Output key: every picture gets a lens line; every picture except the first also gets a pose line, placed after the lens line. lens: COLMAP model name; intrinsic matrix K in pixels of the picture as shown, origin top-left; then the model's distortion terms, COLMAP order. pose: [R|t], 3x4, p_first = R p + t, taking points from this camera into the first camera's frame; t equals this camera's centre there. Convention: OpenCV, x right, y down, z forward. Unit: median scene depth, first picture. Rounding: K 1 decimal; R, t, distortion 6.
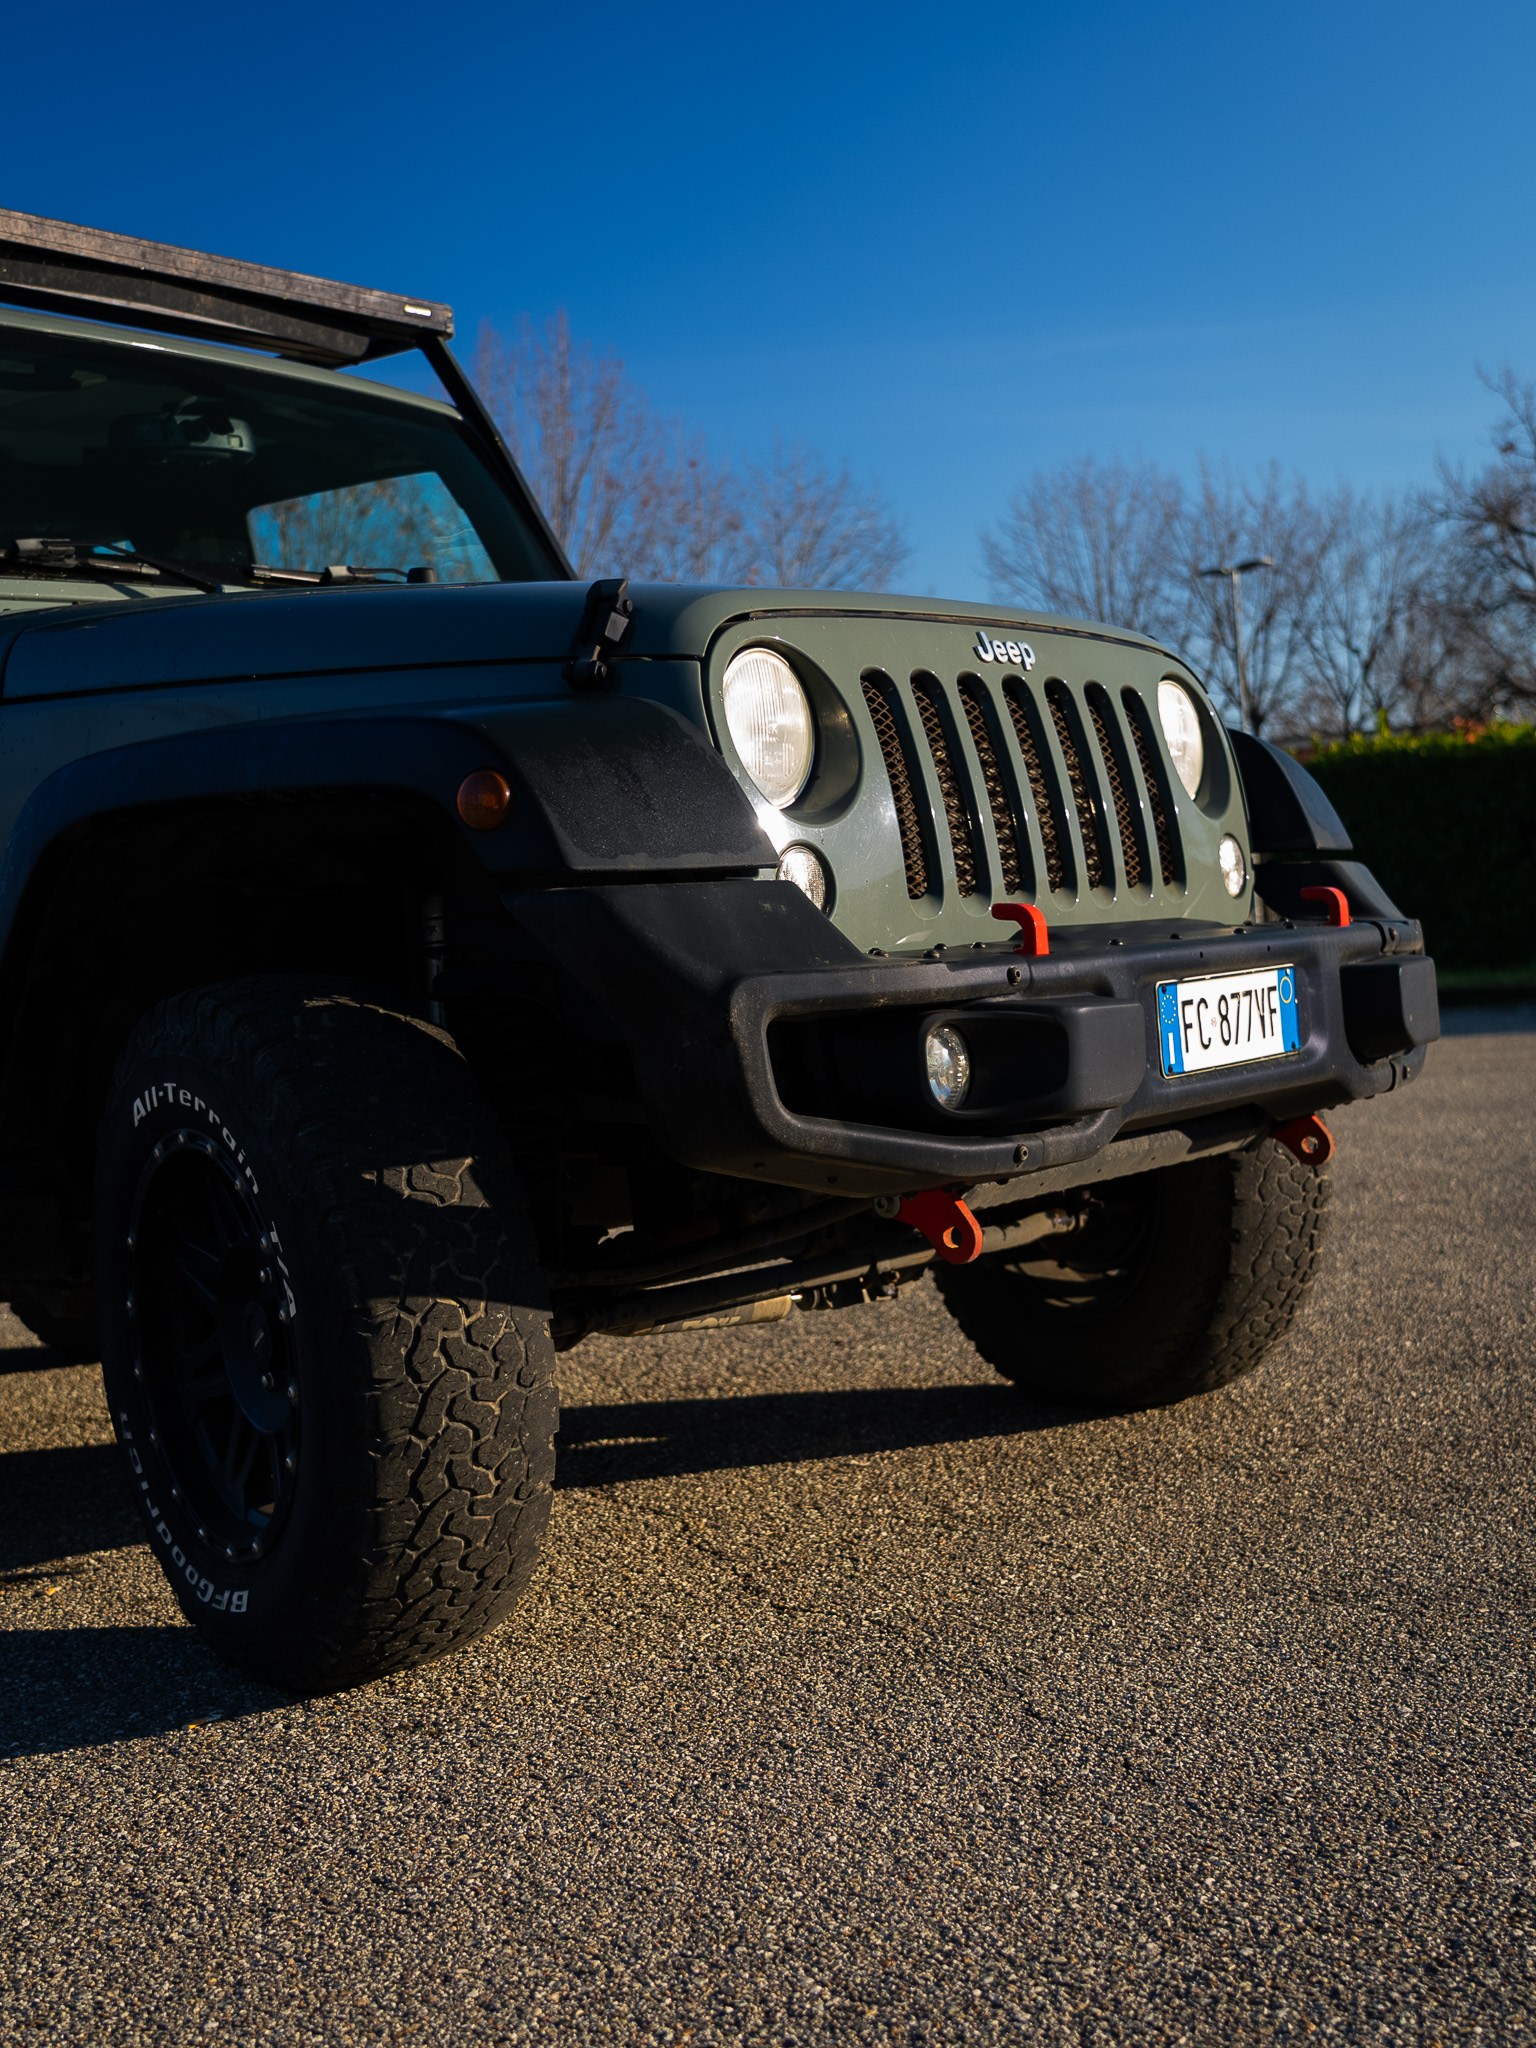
lens RADIAL K [[2759.2, 0, 810.5], [0, 2759.2, 967.9], [0, 0, 1]] dist [-0.018904, 0.000000]
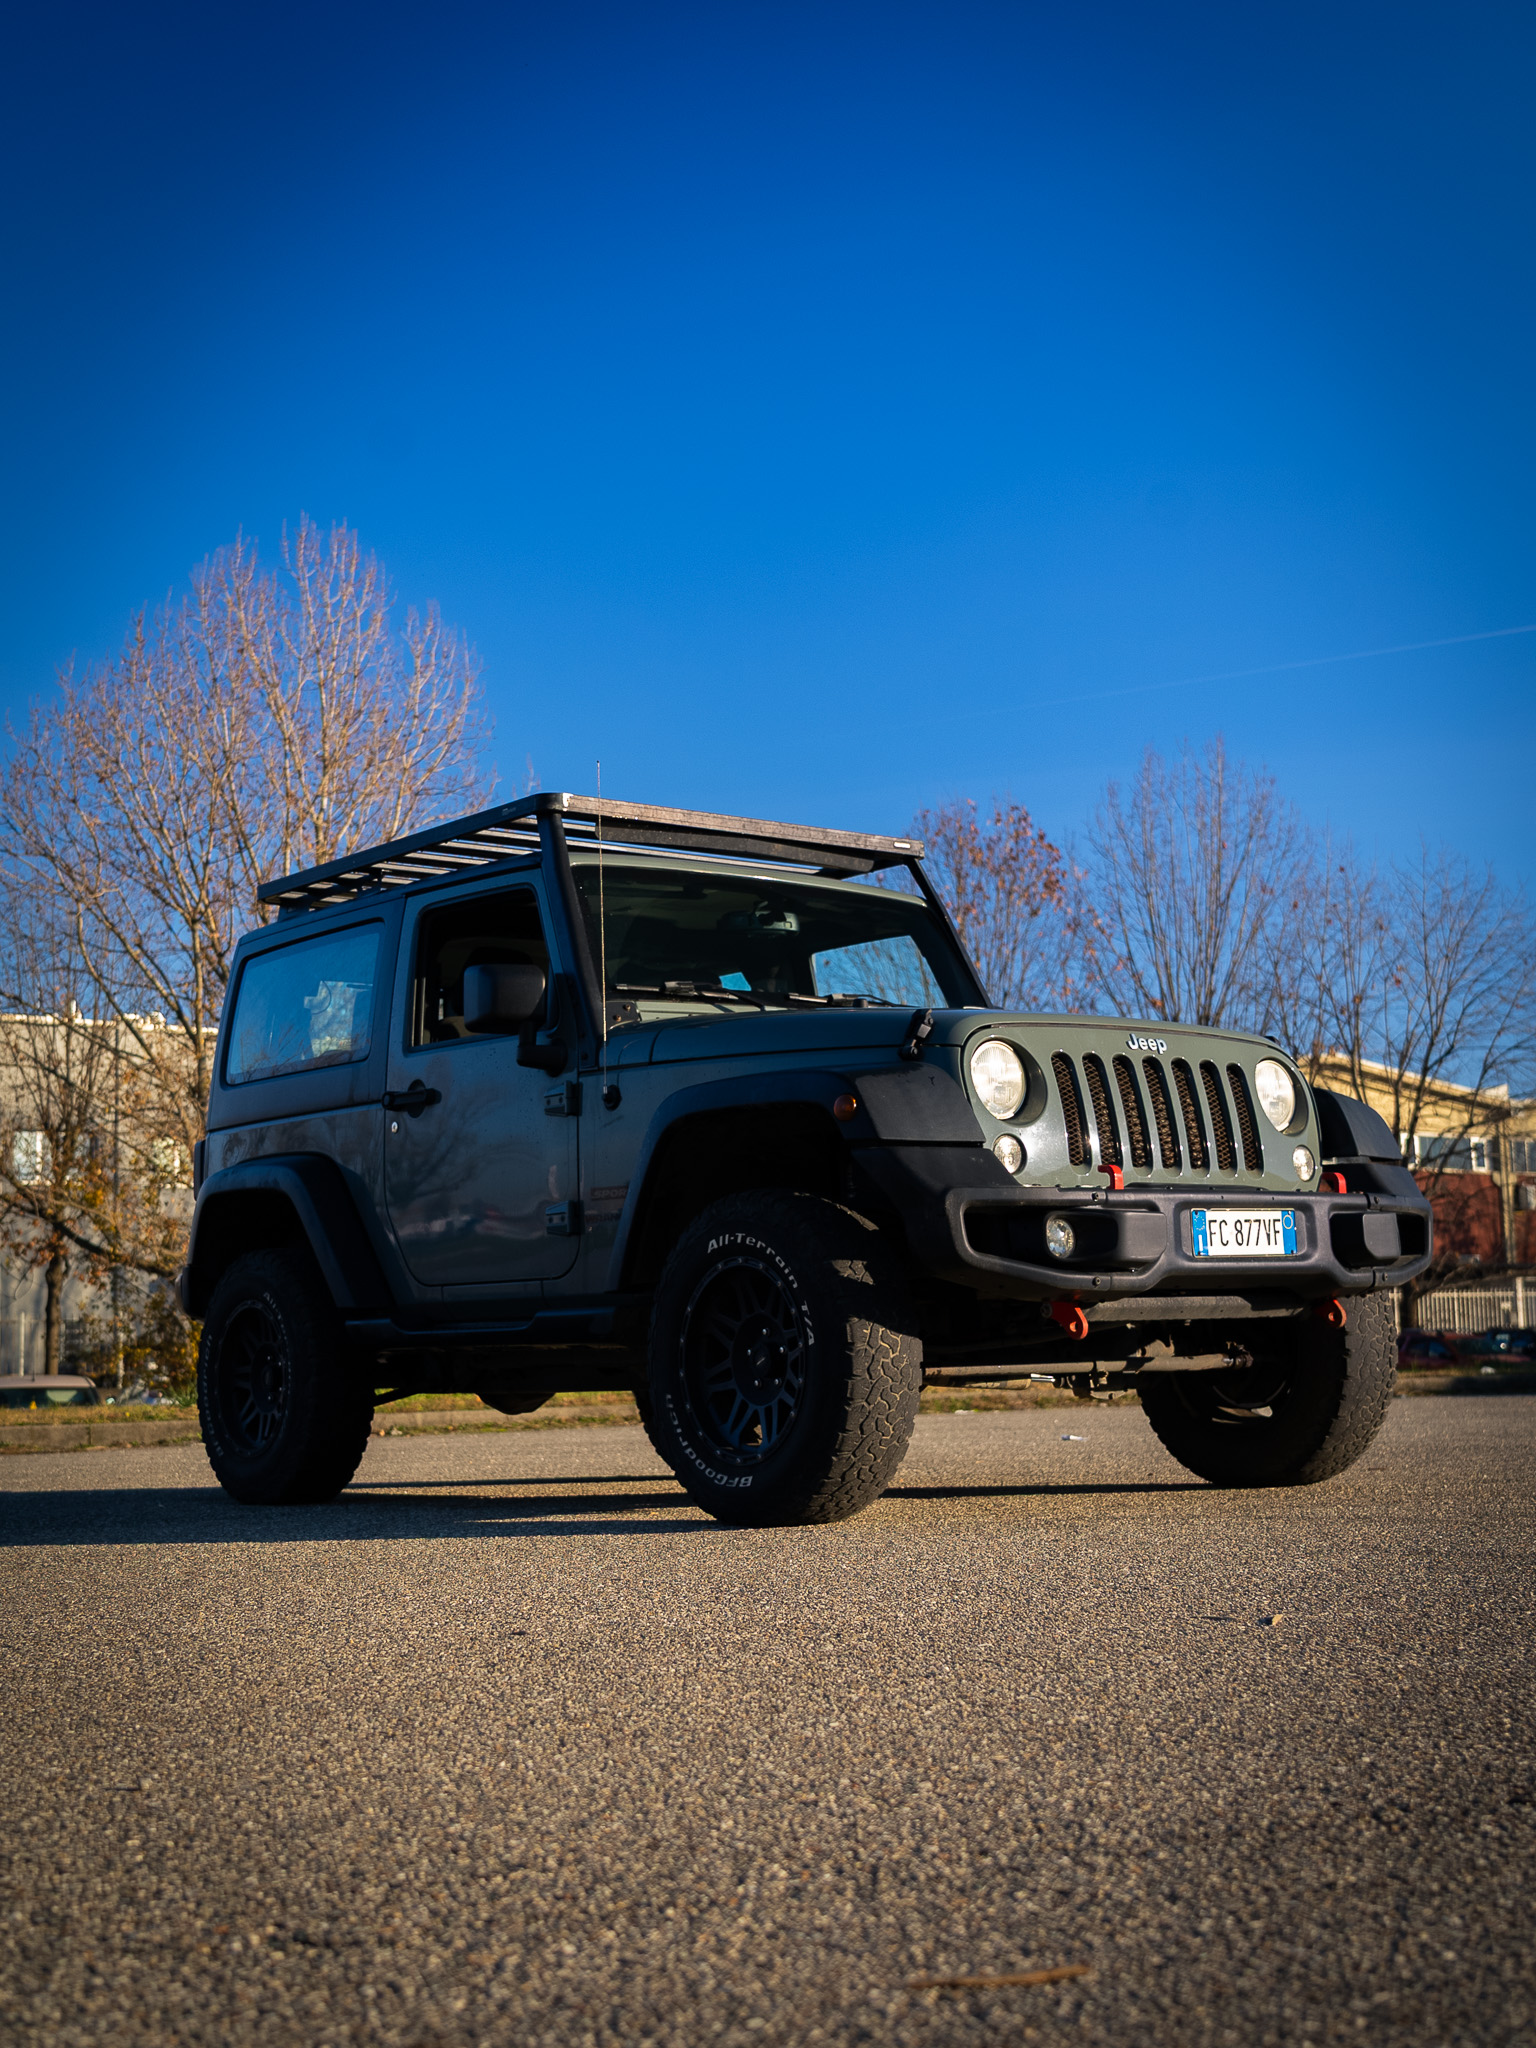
lens RADIAL K [[2578.6, 0, 748.2], [0, 2578.6, 1025.4], [0, 0, 1]] dist [0.002673, 0.000000]
pose [[0.963260, 0.006843, -0.268483, 0.298666], [-0.039005, 0.992641, -0.114639, 0.094253], [0.265723, 0.120899, 0.956439, -0.837960]]
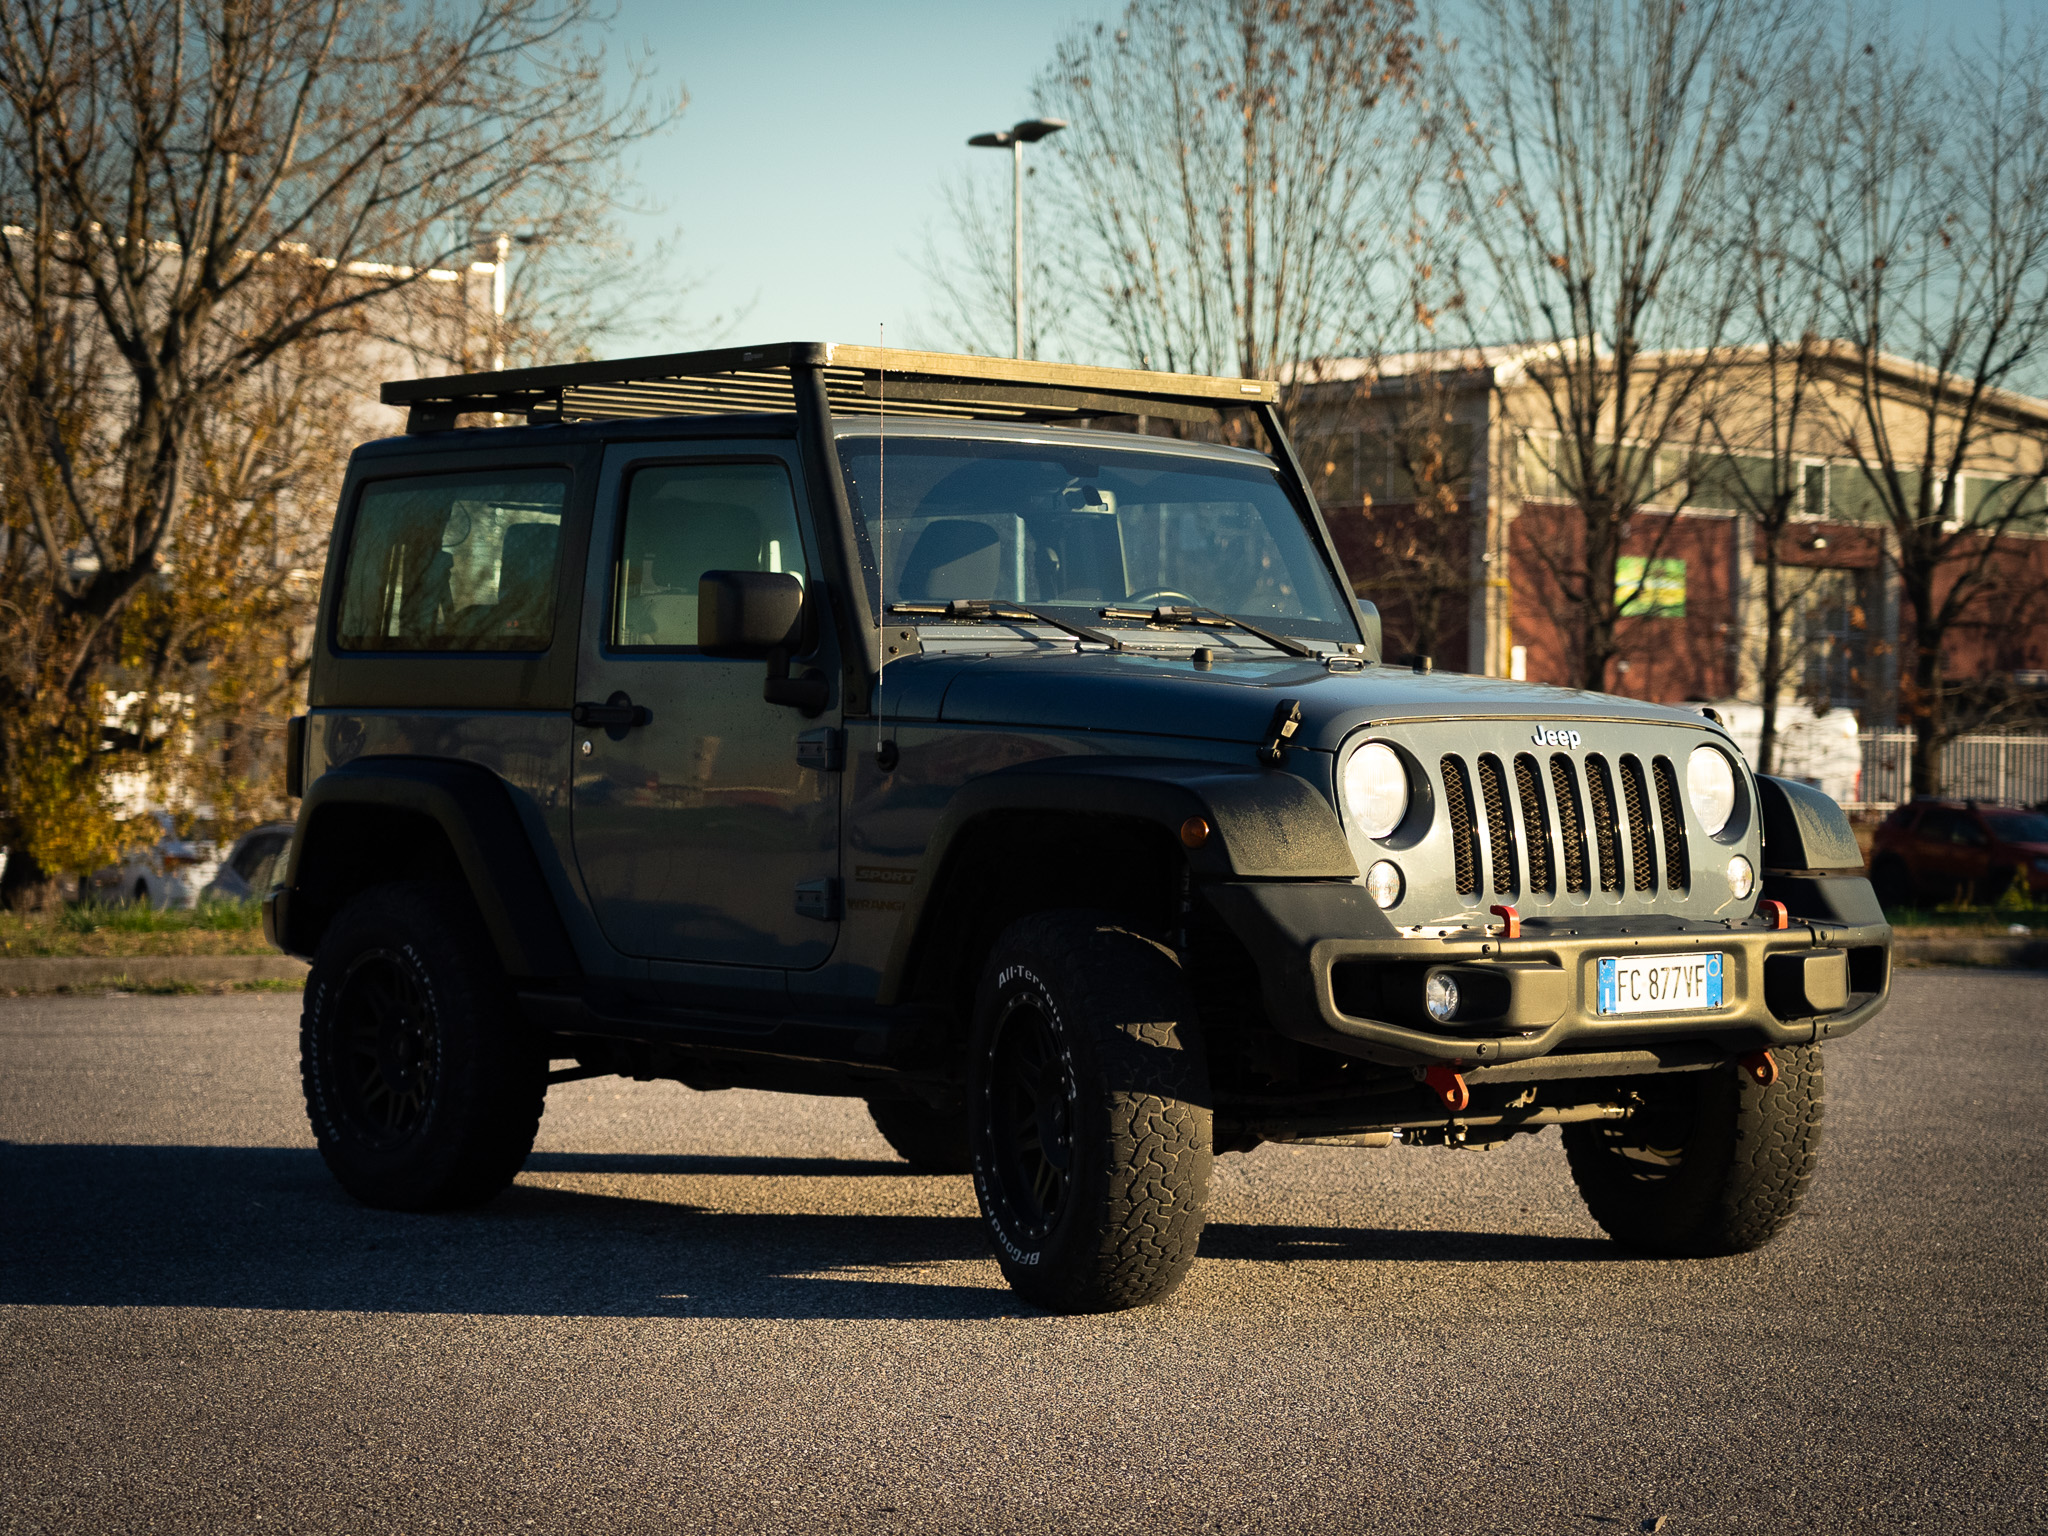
lens RADIAL K [[4213.1, 0, 1034.0], [0, 4213.1, 770.9], [0, 0, 1]] dist [-0.020494, 0.000000]
pose [[0.970675, 0.080010, -0.226692, 0.341662], [-0.080639, 0.996722, 0.006500, -0.091076], [0.226469, 0.011971, 0.973945, -1.472151]]
